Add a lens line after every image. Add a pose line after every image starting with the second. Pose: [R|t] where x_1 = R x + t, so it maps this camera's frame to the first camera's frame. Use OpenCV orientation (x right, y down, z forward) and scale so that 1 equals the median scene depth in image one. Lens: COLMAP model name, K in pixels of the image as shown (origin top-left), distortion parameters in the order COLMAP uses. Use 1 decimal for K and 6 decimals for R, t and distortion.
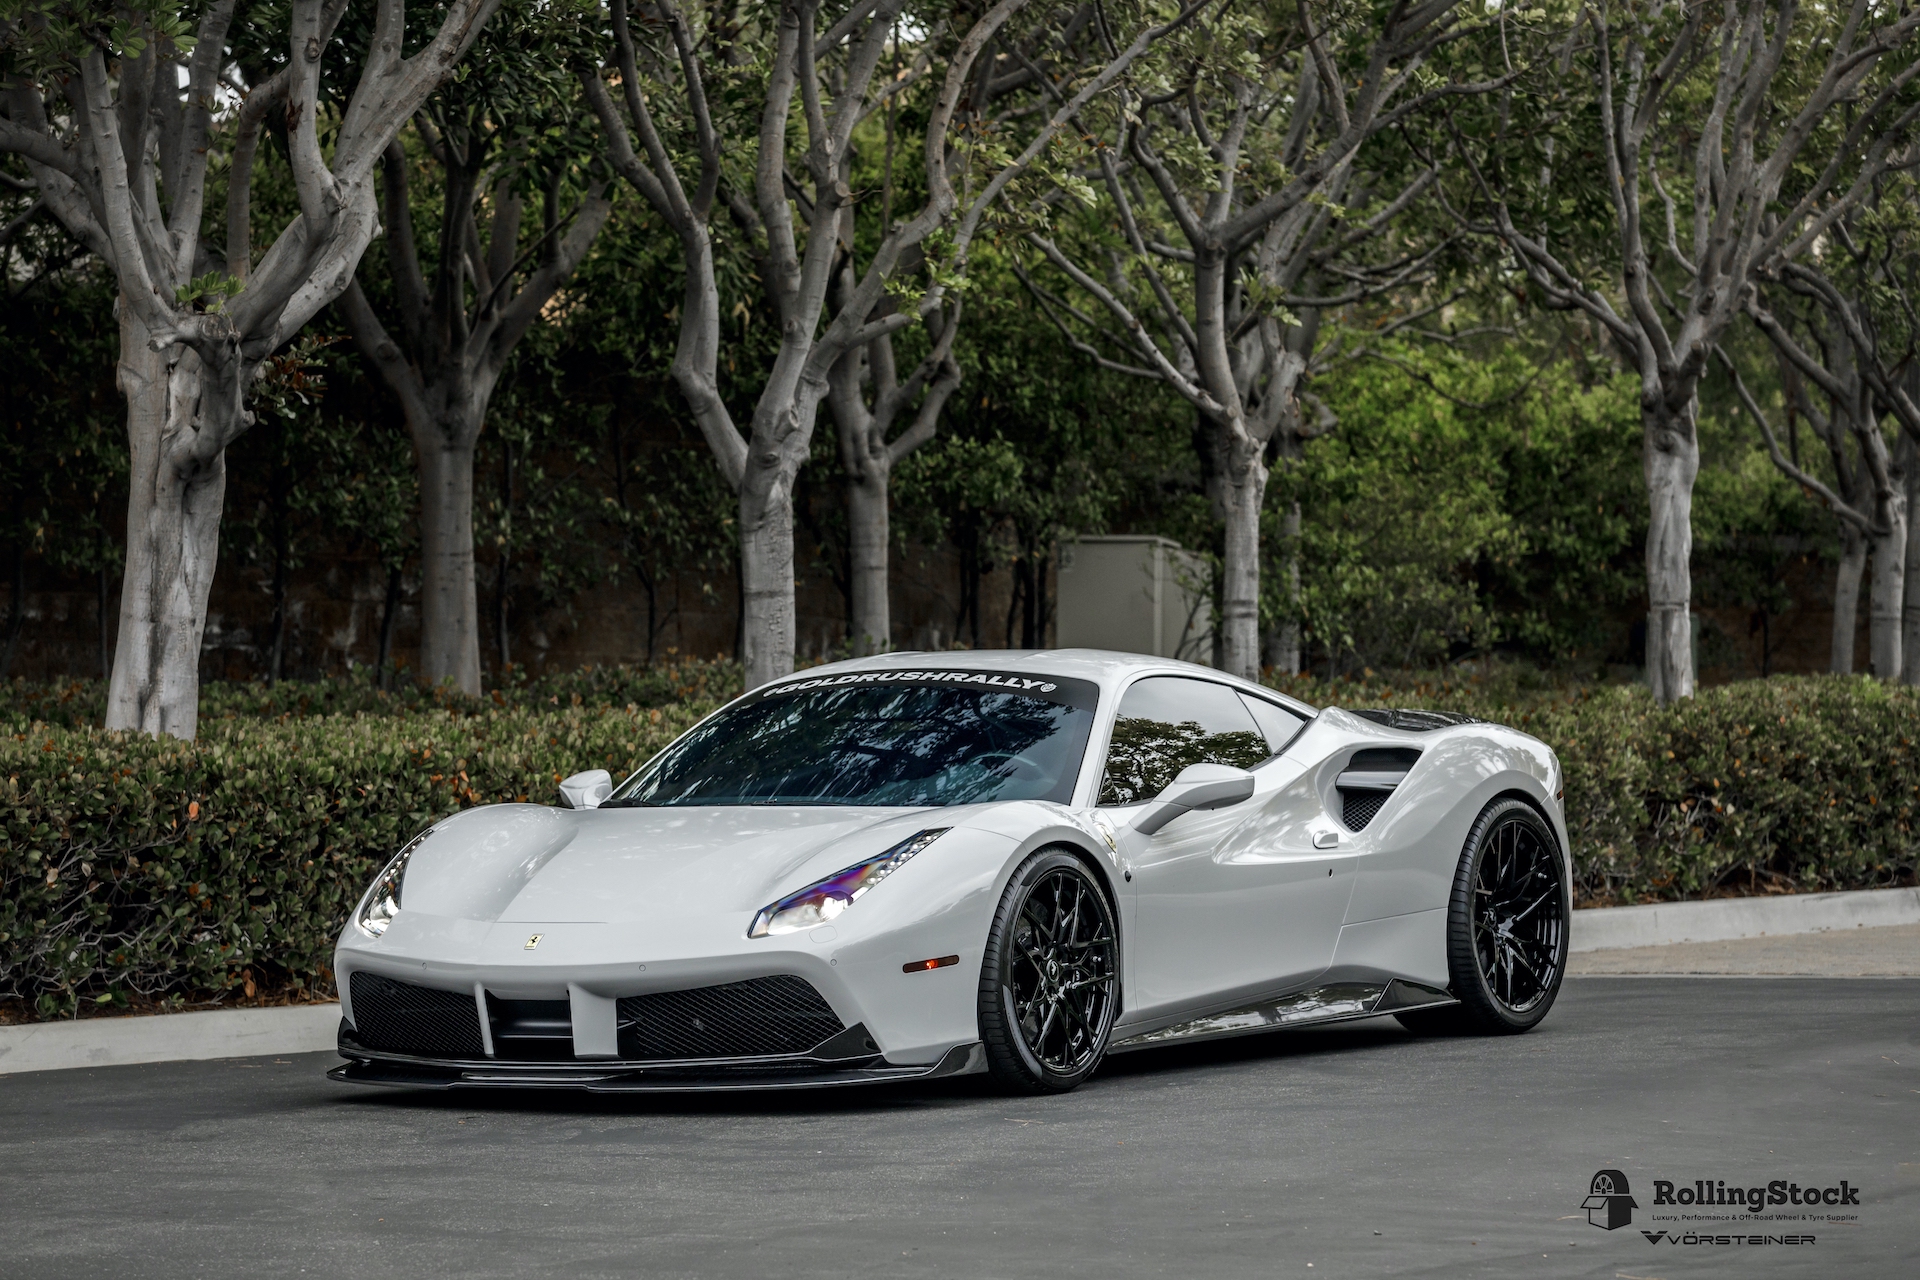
lens RADIAL K [[7861.7, 0, 960.0], [0, 7861.7, 640.0], [0, 0, 1]] dist [-0.032234, -0.010820]
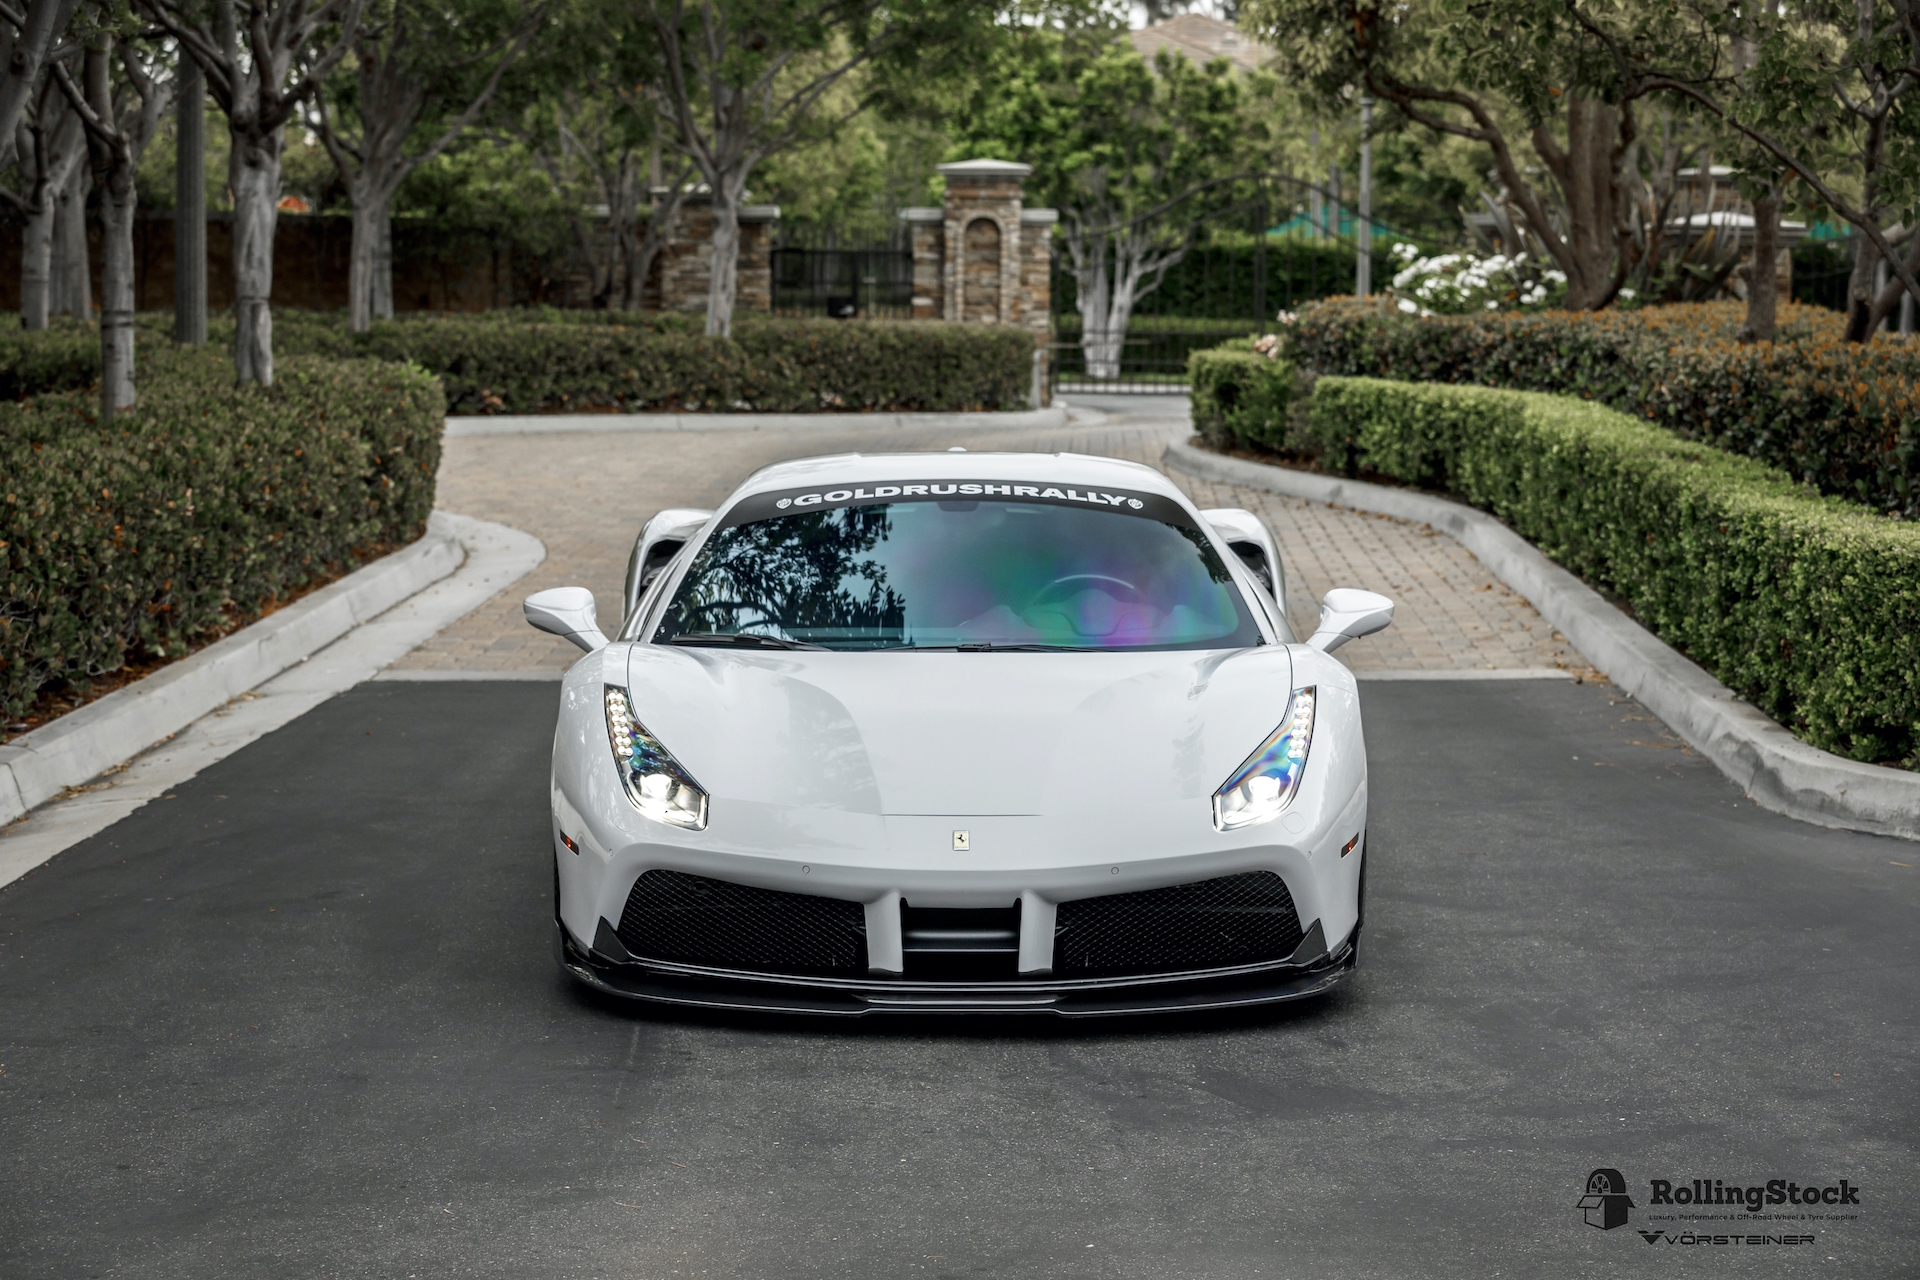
lens RADIAL K [[4842.5, 0, 960.0], [0, 4842.5, 640.0], [0, 0, 1]] dist [-0.096372, -0.242744]
pose [[0.843429, -0.028695, 0.536474, -0.277766], [-0.020307, 0.996156, 0.085208, -0.023218], [-0.536857, -0.082761, 0.839604, 0.462946]]
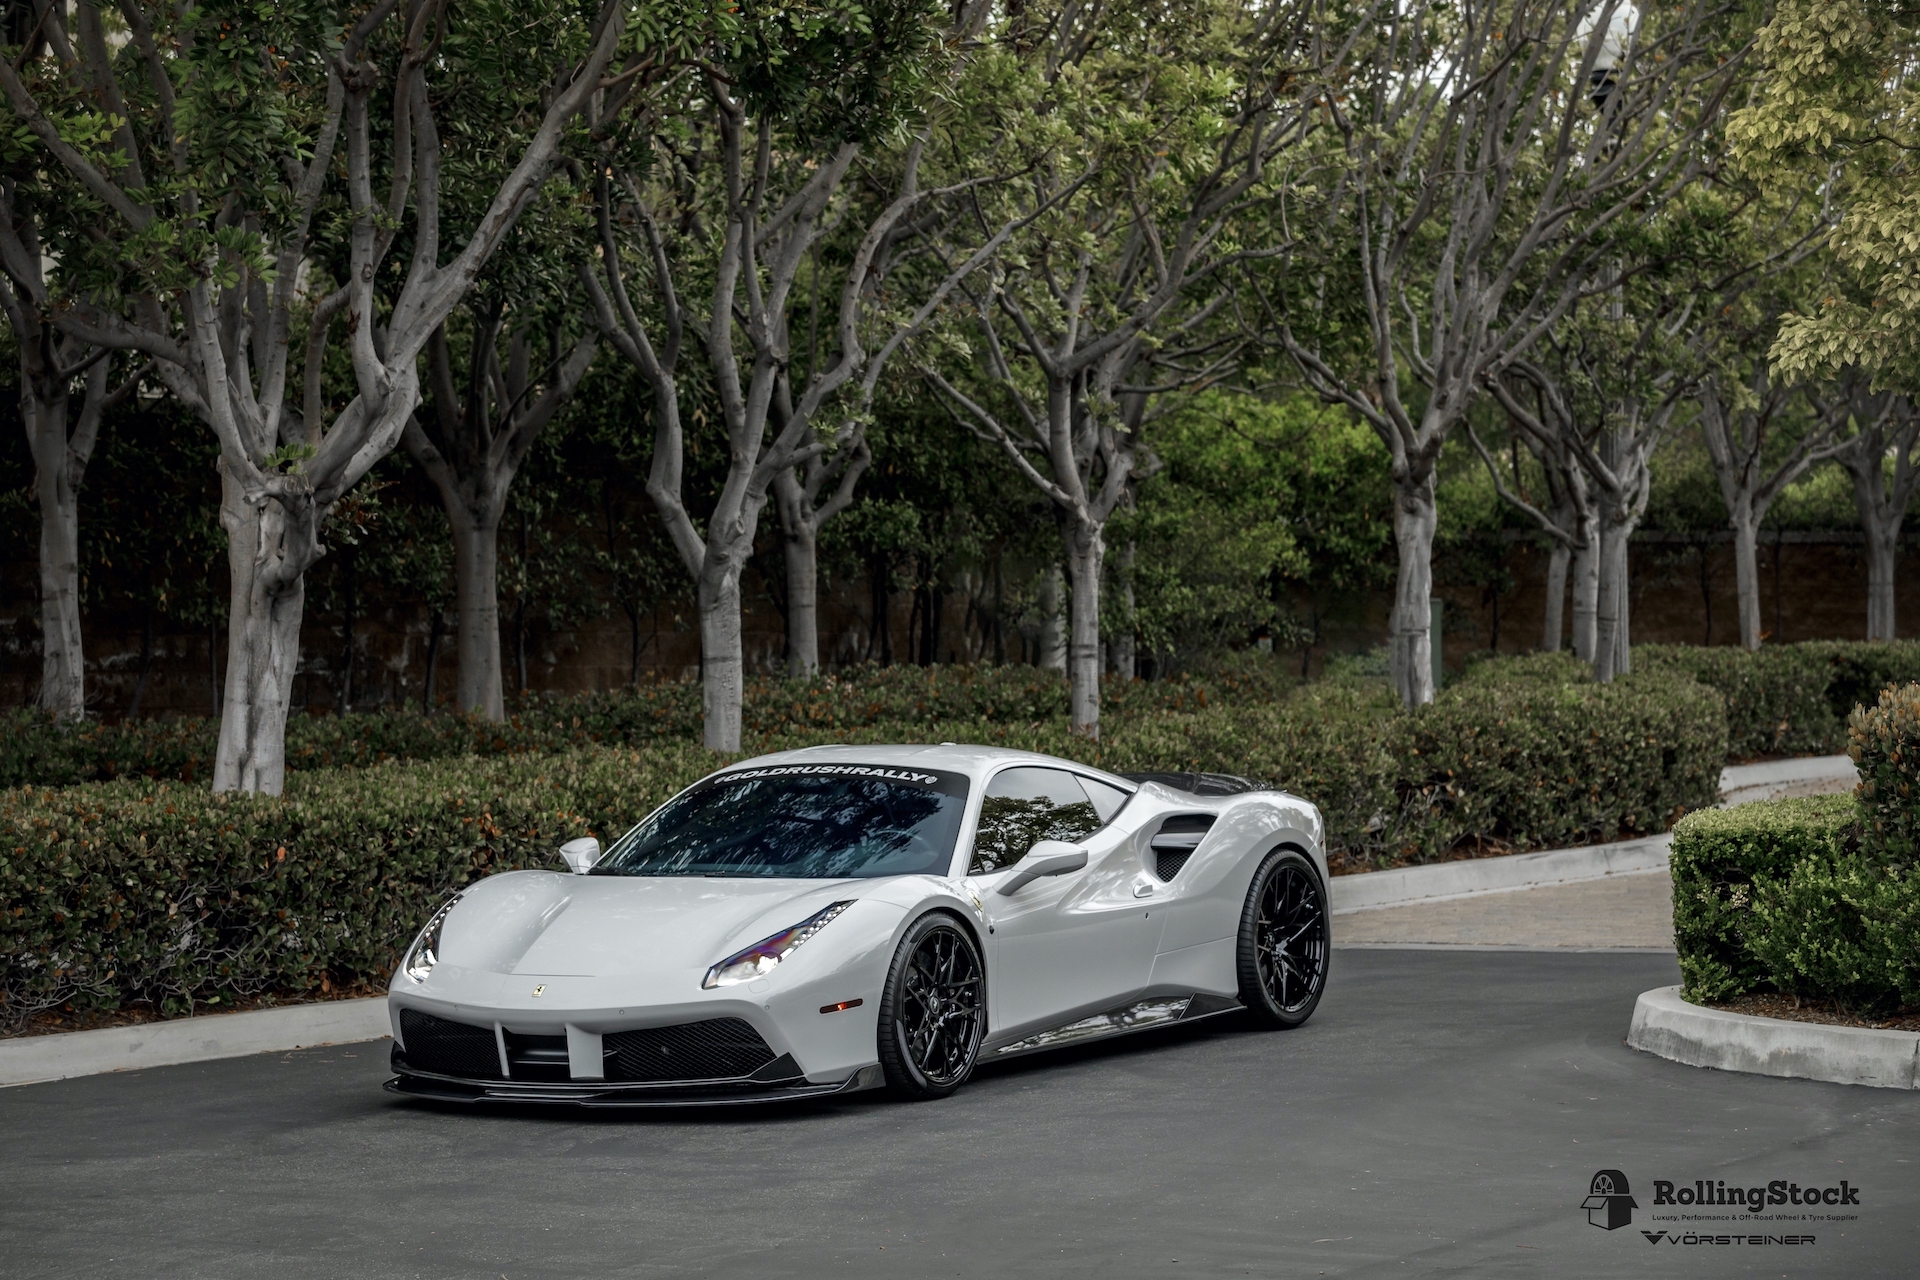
lens RADIAL K [[6092.1, 0, 960.0], [0, 6092.1, 640.0], [0, 0, 1]] dist [0.012453, -1.017890]
pose [[0.999912, -0.005920, 0.011893, 0.003619], [0.005653, 0.999734, 0.022379, -0.035234], [-0.012022, -0.022310, 0.999679, -0.015006]]
